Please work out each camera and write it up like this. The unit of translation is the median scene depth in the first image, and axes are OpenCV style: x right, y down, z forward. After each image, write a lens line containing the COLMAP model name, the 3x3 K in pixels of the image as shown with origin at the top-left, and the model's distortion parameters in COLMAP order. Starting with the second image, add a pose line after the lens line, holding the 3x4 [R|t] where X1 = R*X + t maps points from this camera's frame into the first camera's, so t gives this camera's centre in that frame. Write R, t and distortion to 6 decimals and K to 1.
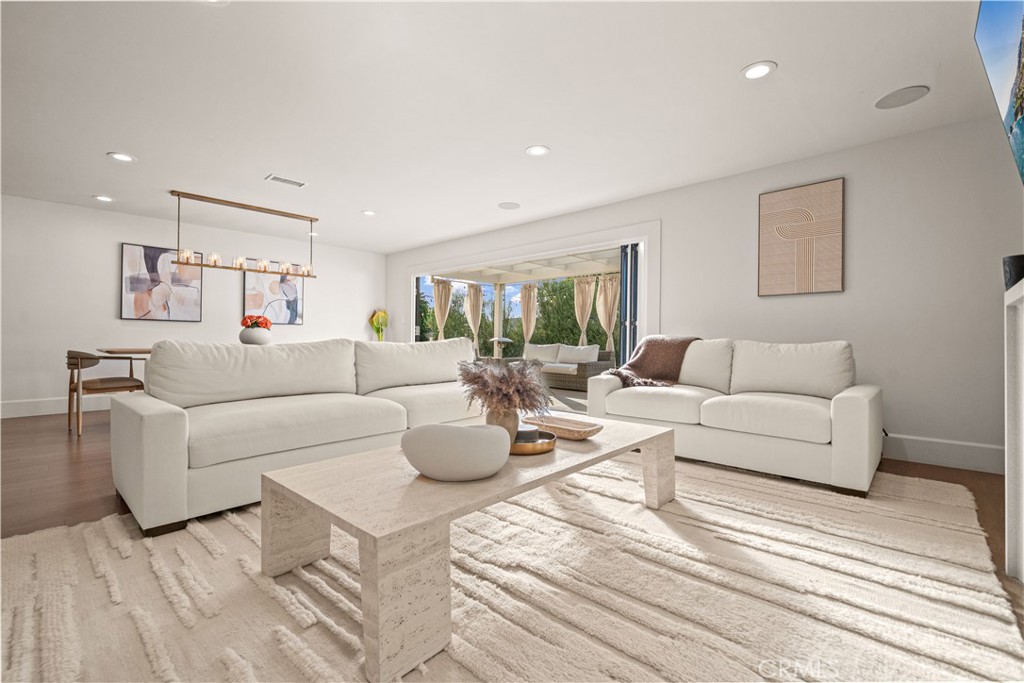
lens RADIAL K [[448.6, 0, 507.1], [0, 448.6, 341.0], [0, 0, 1]] dist [0.000120, -0.000579]
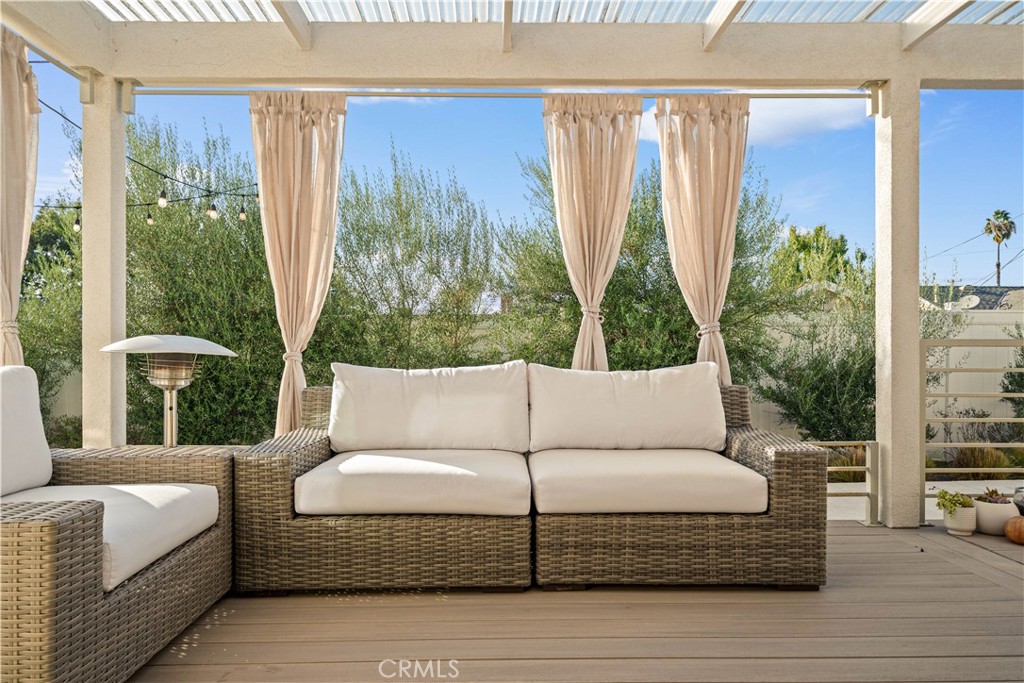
lens RADIAL K [[695.5, 0, 510.4], [0, 695.5, 348.5], [0, 0, 1]] dist [-0.007364, -0.005560]
pose [[0.723314, 0.000096, 0.690520, -0.151979], [0.008843, 0.999917, -0.009402, 0.010084], [-0.690463, 0.012907, 0.723253, 1.295375]]
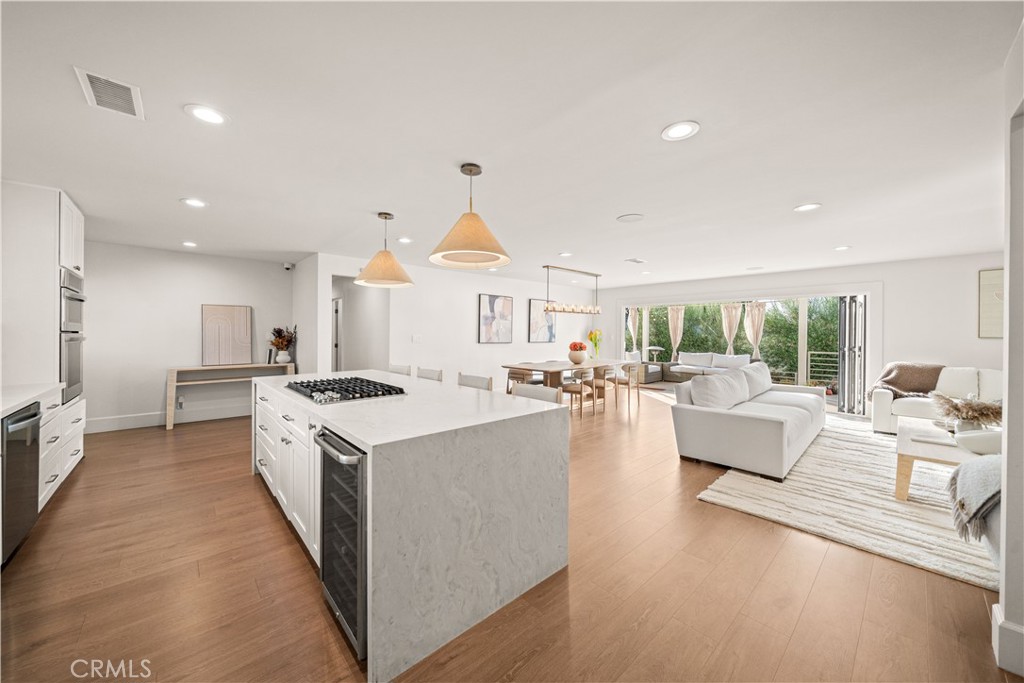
lens RADIAL K [[368.7, 0, 504.8], [0, 368.7, 335.7], [0, 0, 1]] dist [-0.003930, -0.000192]
pose [[0.996494, 0.000921, -0.083663, -0.633793], [-0.000791, 0.999998, 0.001587, -0.072367], [0.083664, -0.001516, 0.996493, -0.248623]]
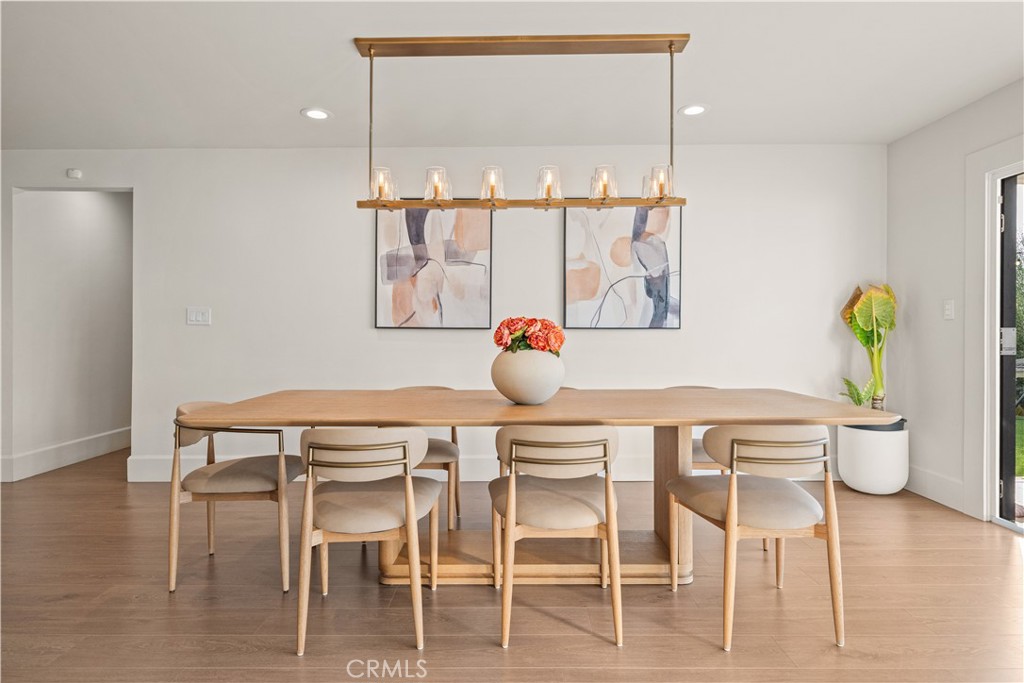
lens RADIAL K [[564.1, 0, 504.5], [0, 564.1, 334.9], [0, 0, 1]] dist [0.002463, 0.001188]
pose [[0.681296, -0.000656, -0.732008, -0.195076], [0.003581, 0.999991, 0.002437, -0.039318], [0.731999, -0.004282, 0.681292, 0.589217]]
